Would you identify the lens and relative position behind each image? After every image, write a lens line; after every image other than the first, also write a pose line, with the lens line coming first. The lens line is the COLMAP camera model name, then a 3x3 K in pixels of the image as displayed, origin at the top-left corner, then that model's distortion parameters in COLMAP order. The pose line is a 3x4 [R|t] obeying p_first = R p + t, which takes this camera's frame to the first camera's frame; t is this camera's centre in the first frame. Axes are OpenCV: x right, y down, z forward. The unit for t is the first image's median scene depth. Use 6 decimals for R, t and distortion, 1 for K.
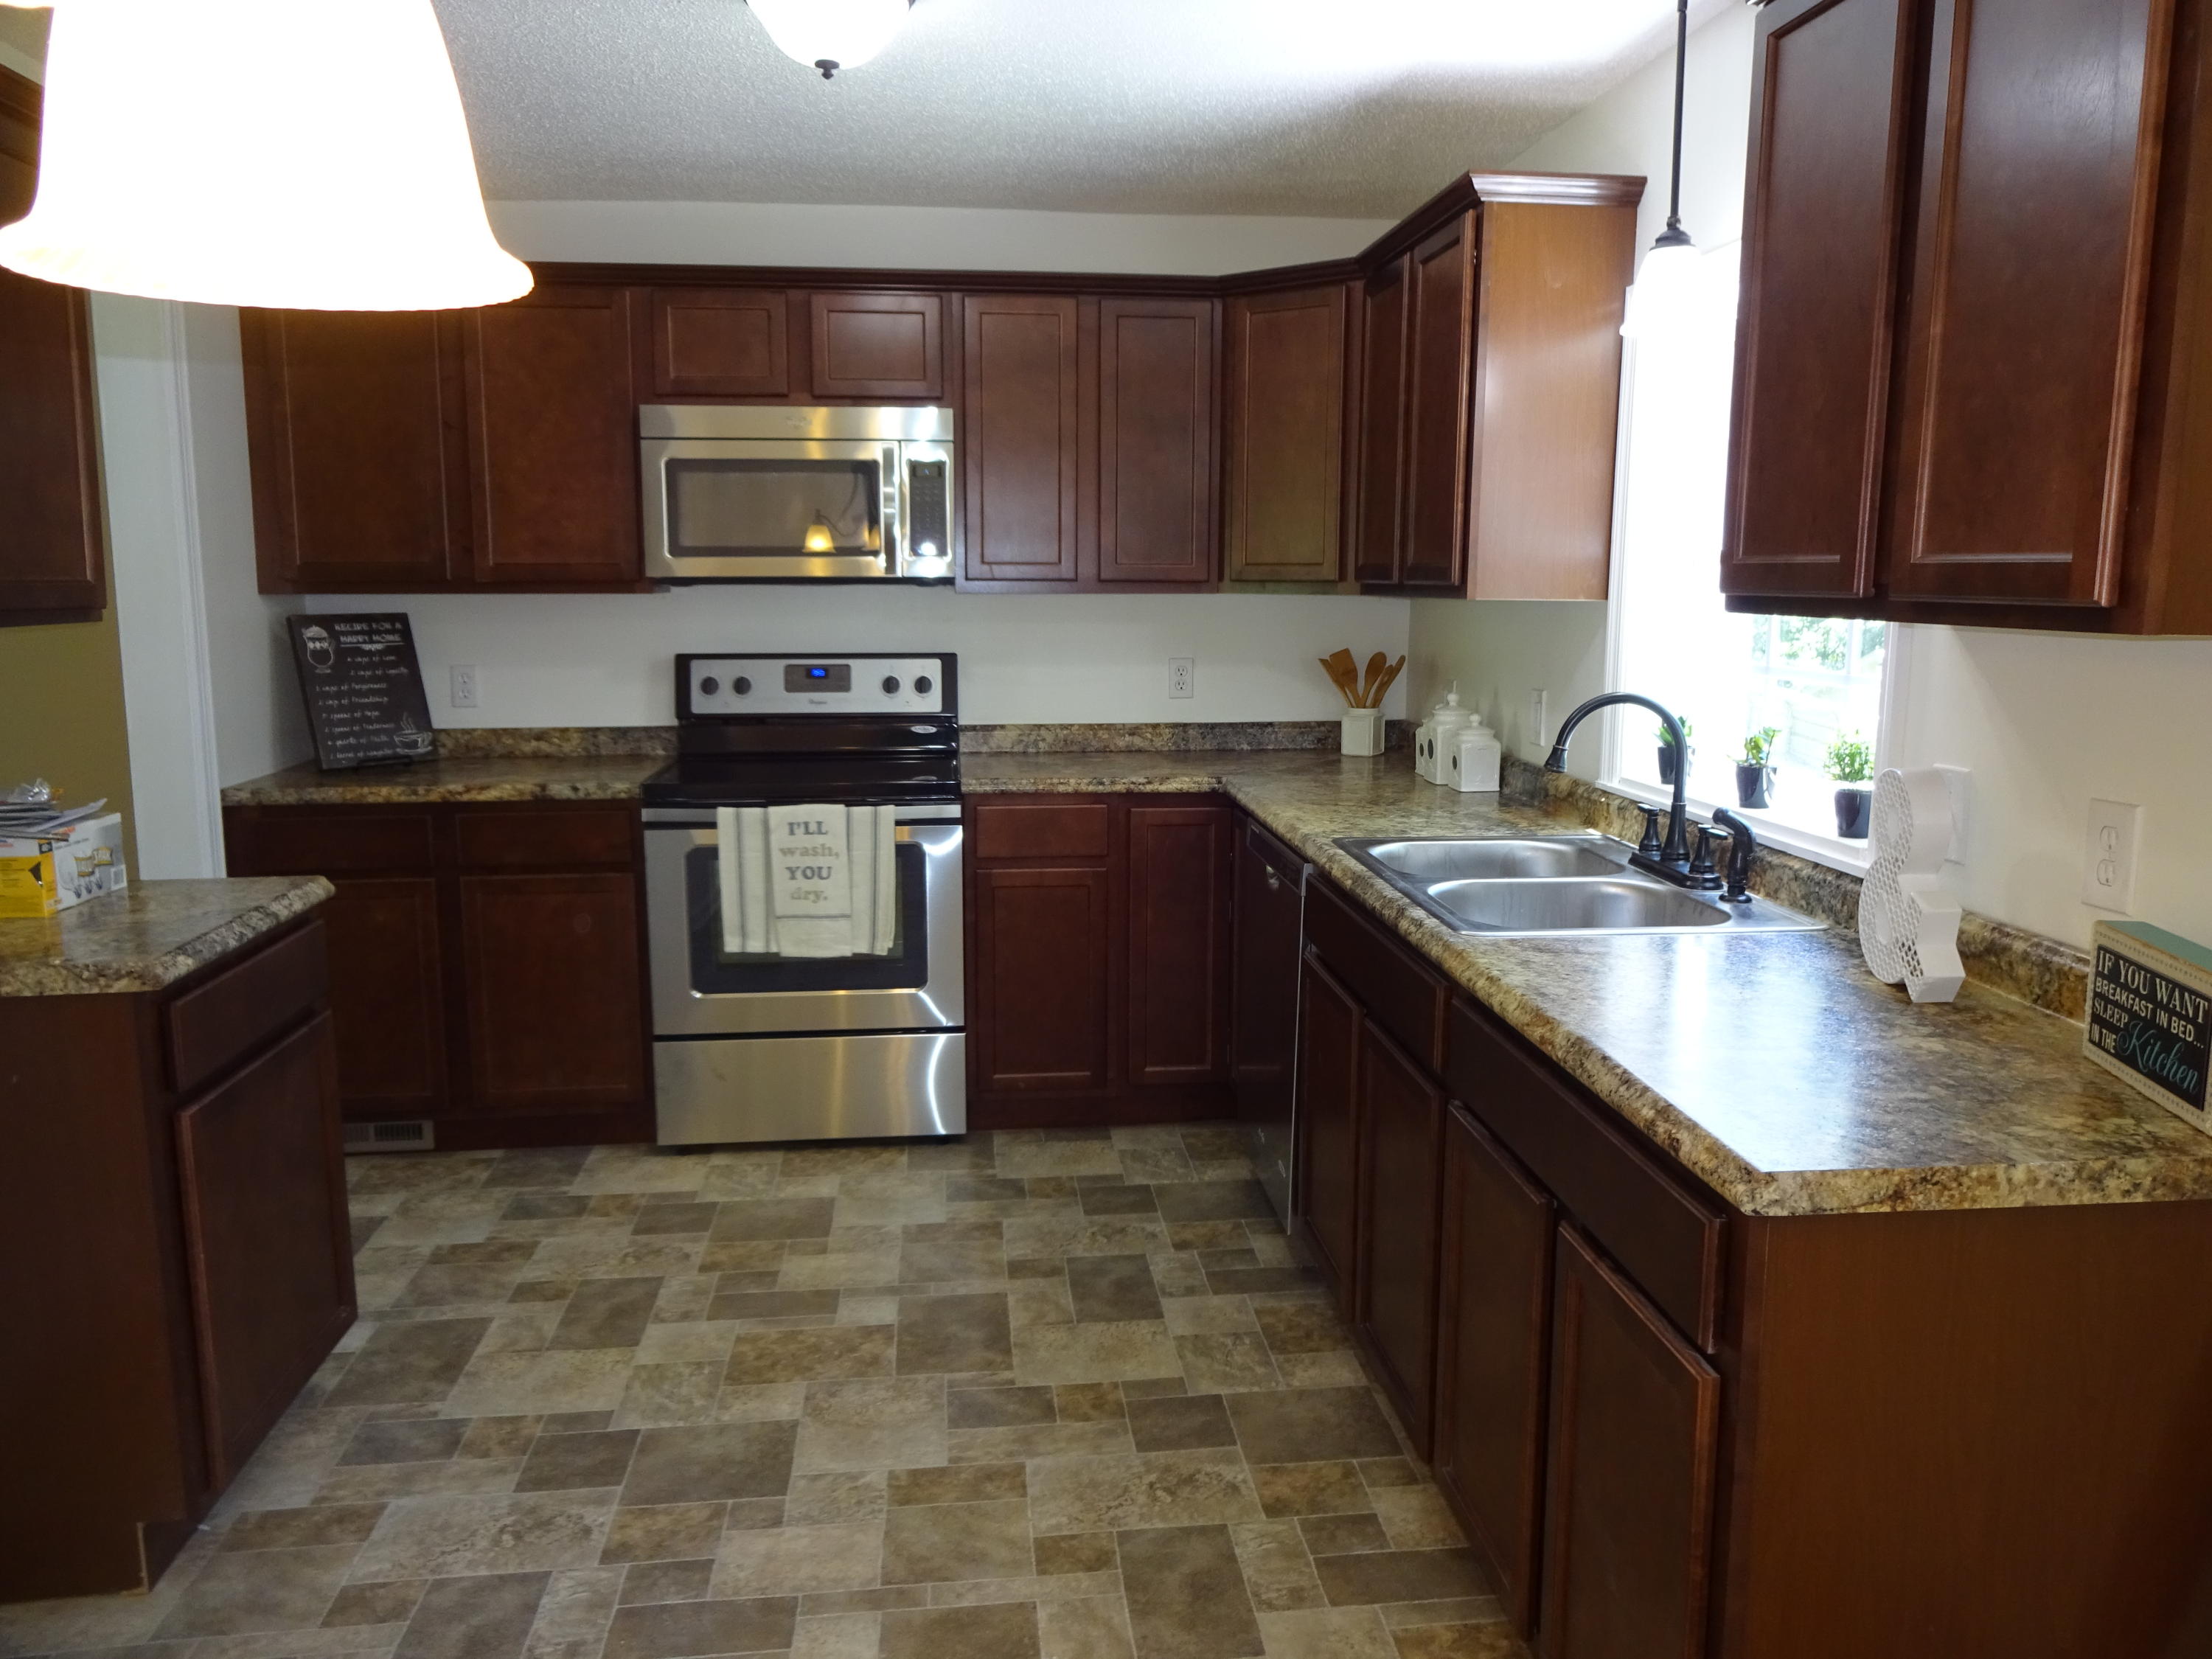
lens RADIAL K [[1637.9, 0, 1127.4], [0, 1637.9, 819.0], [0, 0, 1]] dist [-0.005557, -0.003306]
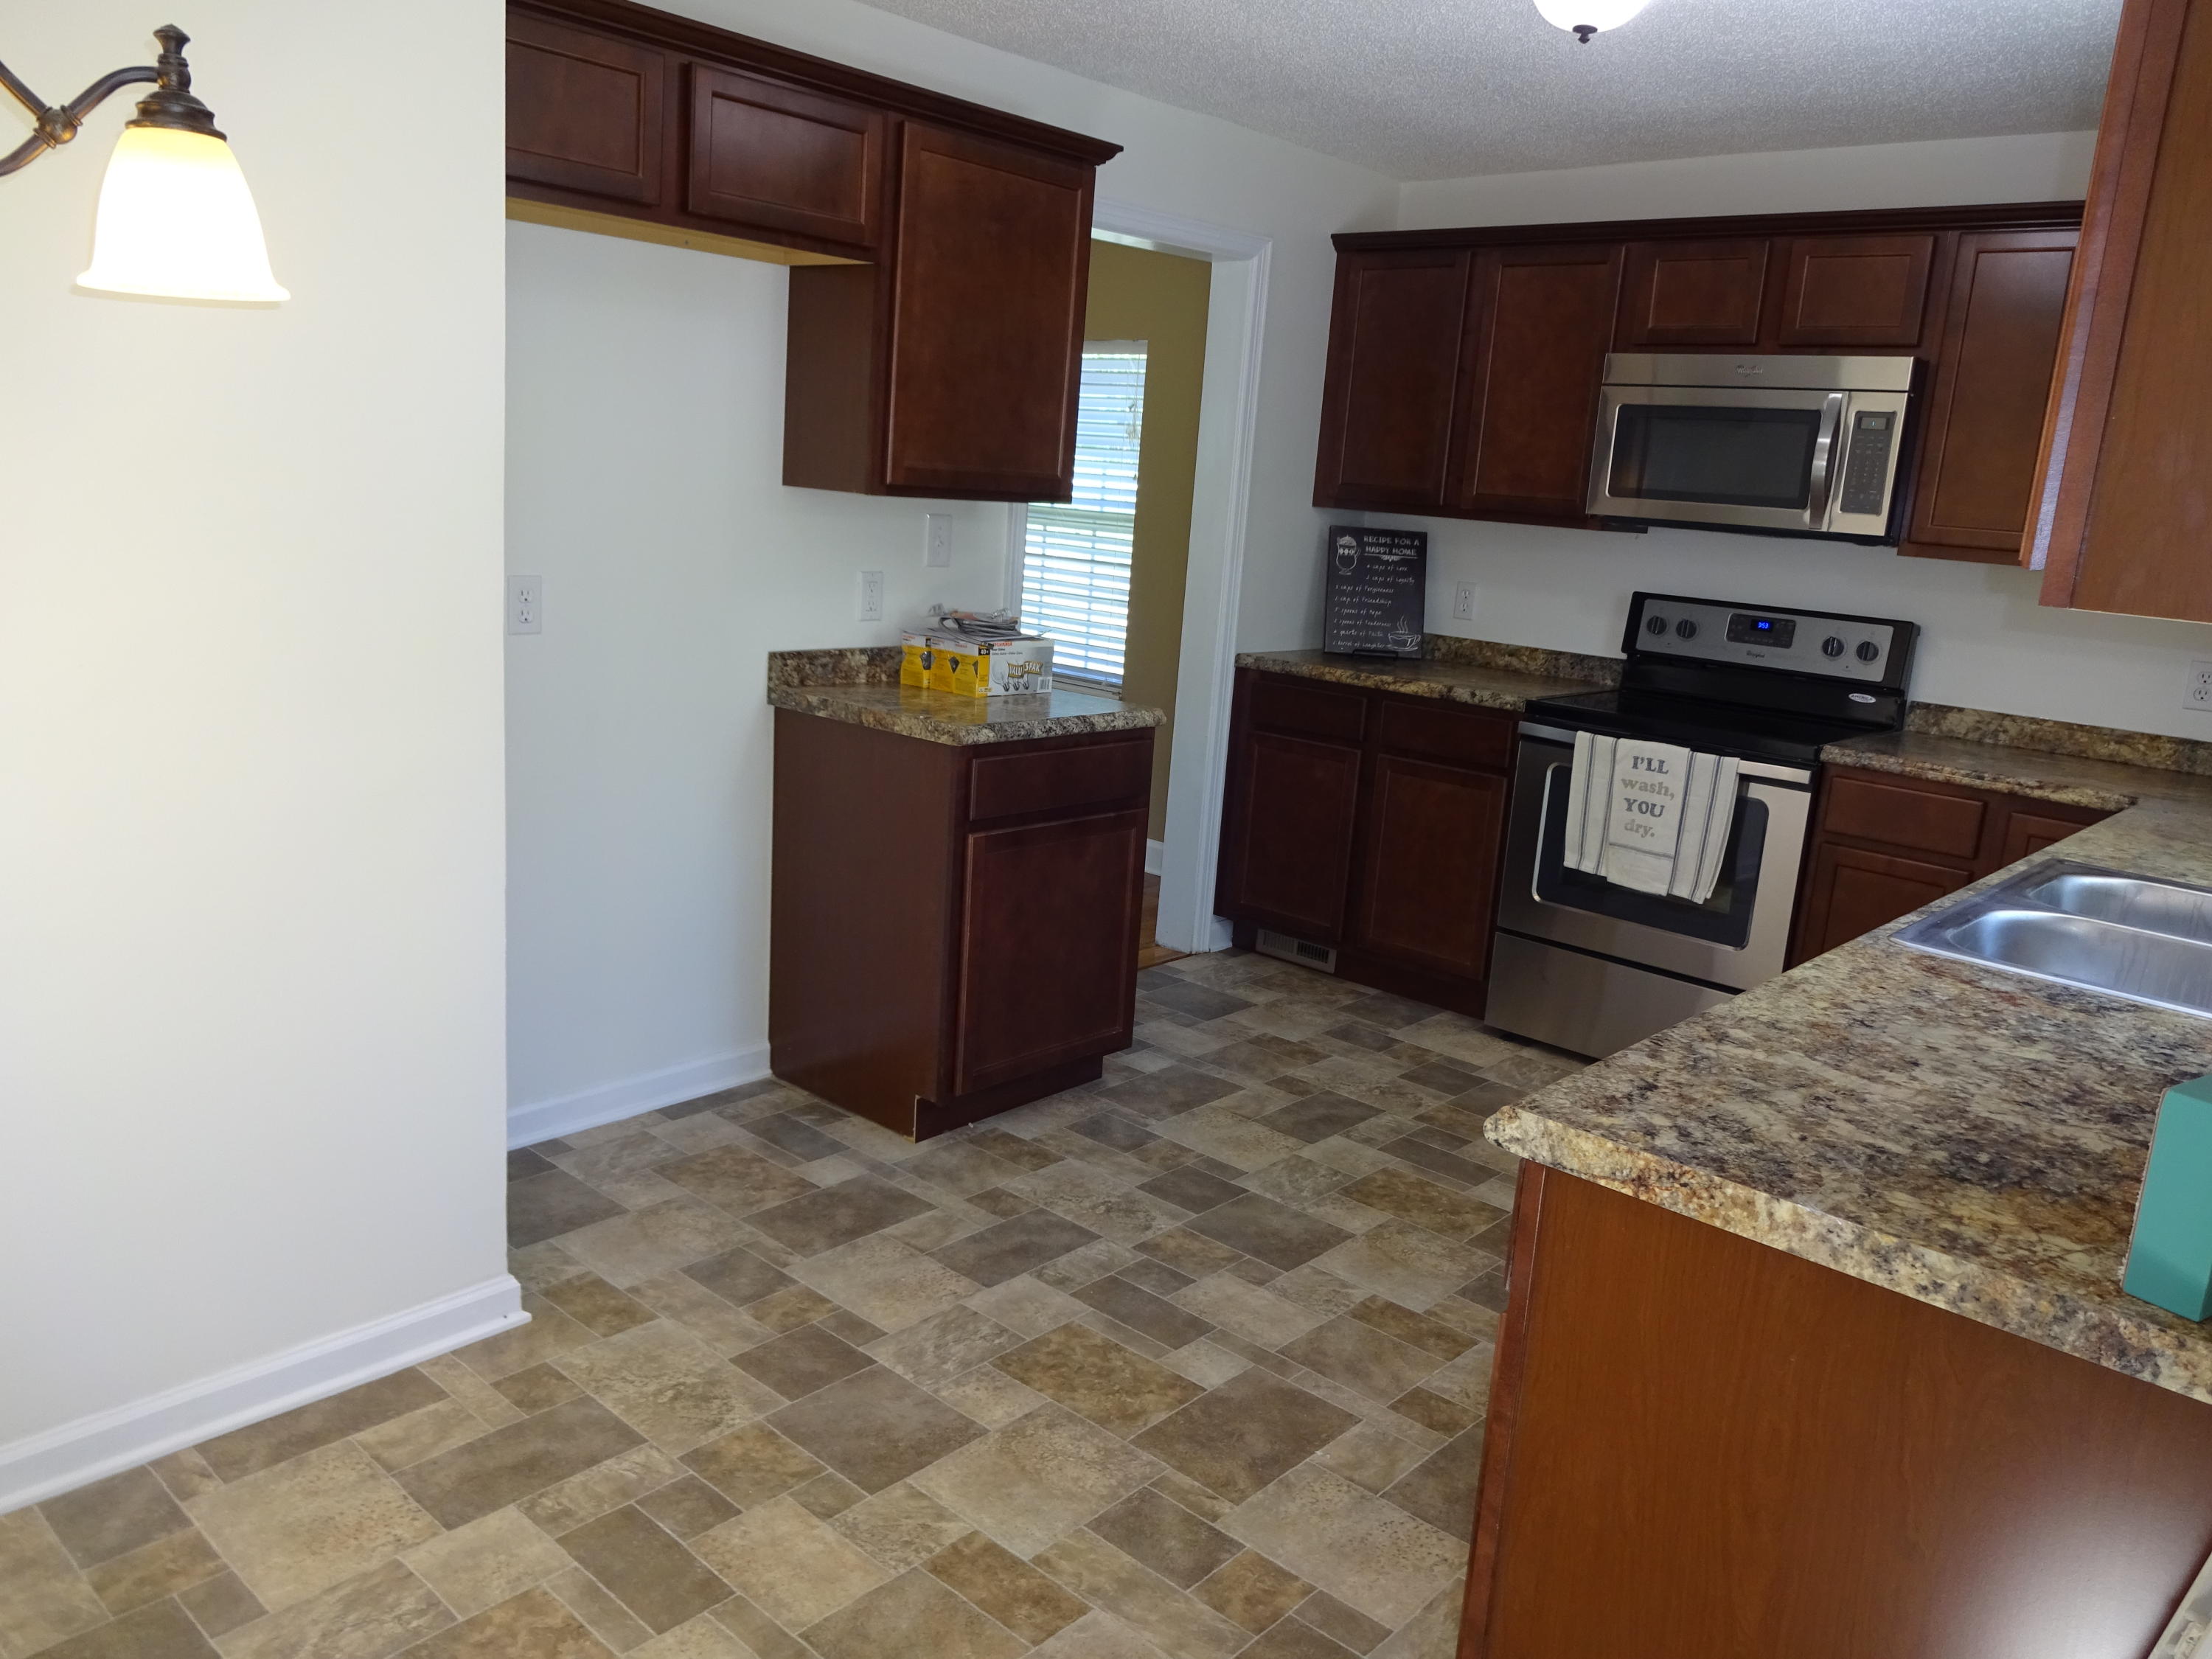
lens RADIAL K [[1637.9, 0, 1106.0], [0, 1637.9, 819.2], [0, 0, 1]] dist [-0.005557, -0.003306]
pose [[0.661263, 0.200361, -0.722902, 0.331200], [-0.183364, 0.977610, 0.103227, -0.004361], [0.727399, 0.064294, 0.683196, 0.046632]]
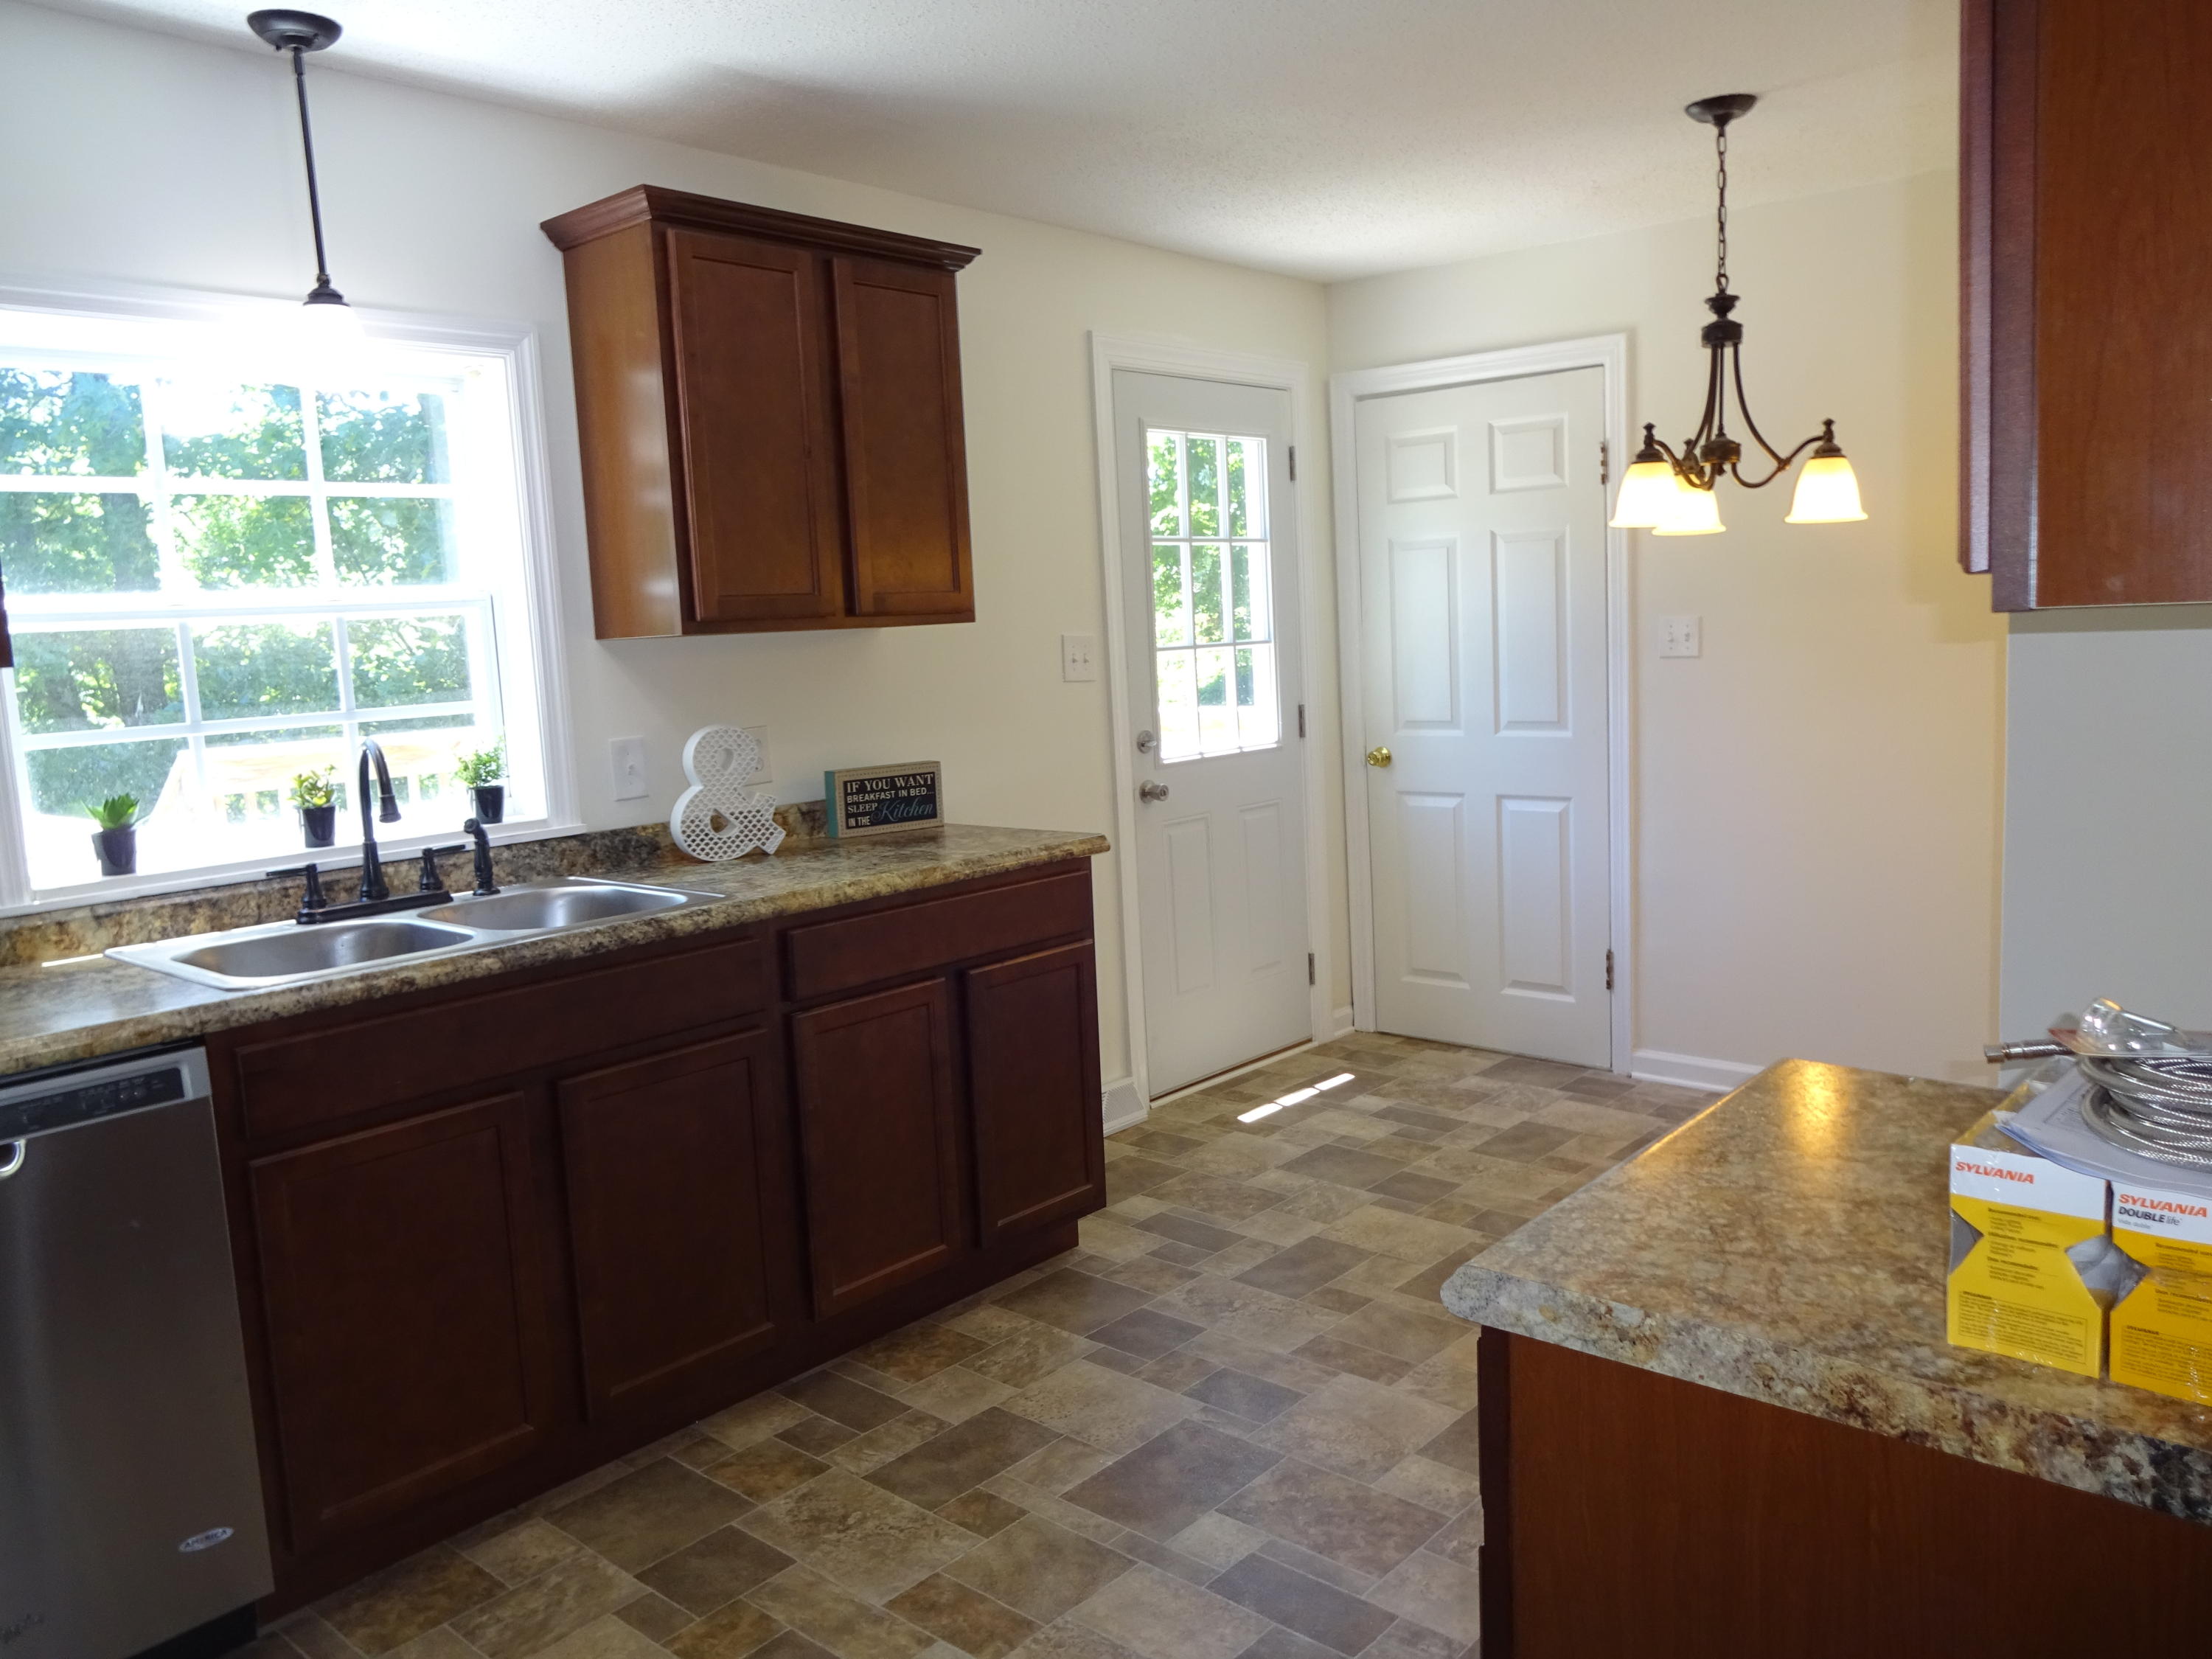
lens RADIAL K [[1637.9, 0, 1104.8], [0, 1637.9, 821.1], [0, 0, 1]] dist [-0.005557, -0.003306]
pose [[-0.674202, -0.065044, 0.735677, -0.832300], [0.150527, 0.963103, 0.223101, -0.201151], [-0.723044, 0.261154, -0.639535, 1.417766]]
